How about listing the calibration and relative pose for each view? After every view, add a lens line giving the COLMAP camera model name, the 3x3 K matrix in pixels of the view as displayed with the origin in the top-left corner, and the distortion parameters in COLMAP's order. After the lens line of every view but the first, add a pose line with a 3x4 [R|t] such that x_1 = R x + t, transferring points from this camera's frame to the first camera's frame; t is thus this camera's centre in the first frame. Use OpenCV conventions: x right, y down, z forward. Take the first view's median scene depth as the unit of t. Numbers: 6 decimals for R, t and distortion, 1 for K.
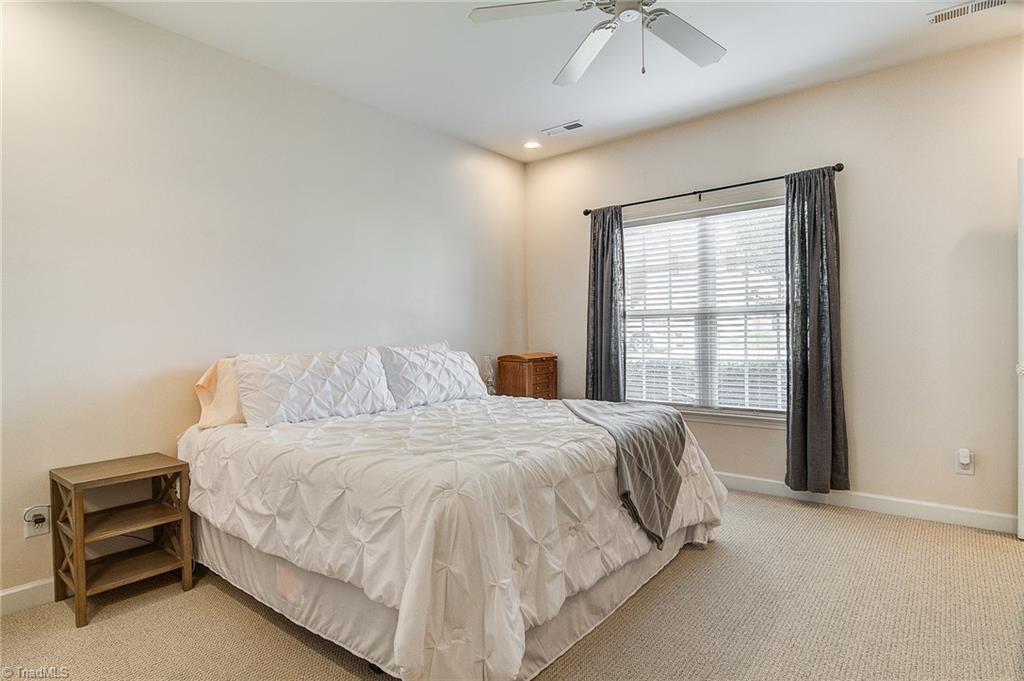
lens RADIAL K [[546.7, 0, 510.3], [0, 546.7, 339.5], [0, 0, 1]] dist [0.003318, -0.008057]
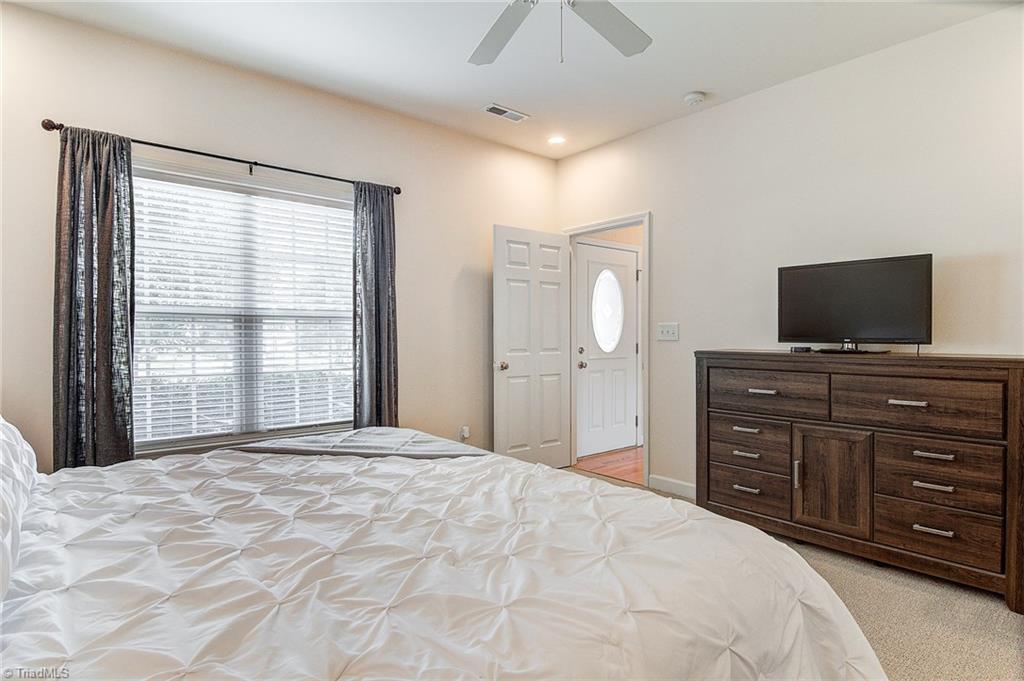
lens RADIAL K [[546.7, 0, 510.9], [0, 546.7, 339.7], [0, 0, 1]] dist [0.003318, -0.008057]
pose [[0.167500, -0.004222, 0.985863, -0.368864], [0.003686, 0.999987, 0.003656, -0.014066], [-0.985865, 0.003022, 0.167513, 0.487213]]
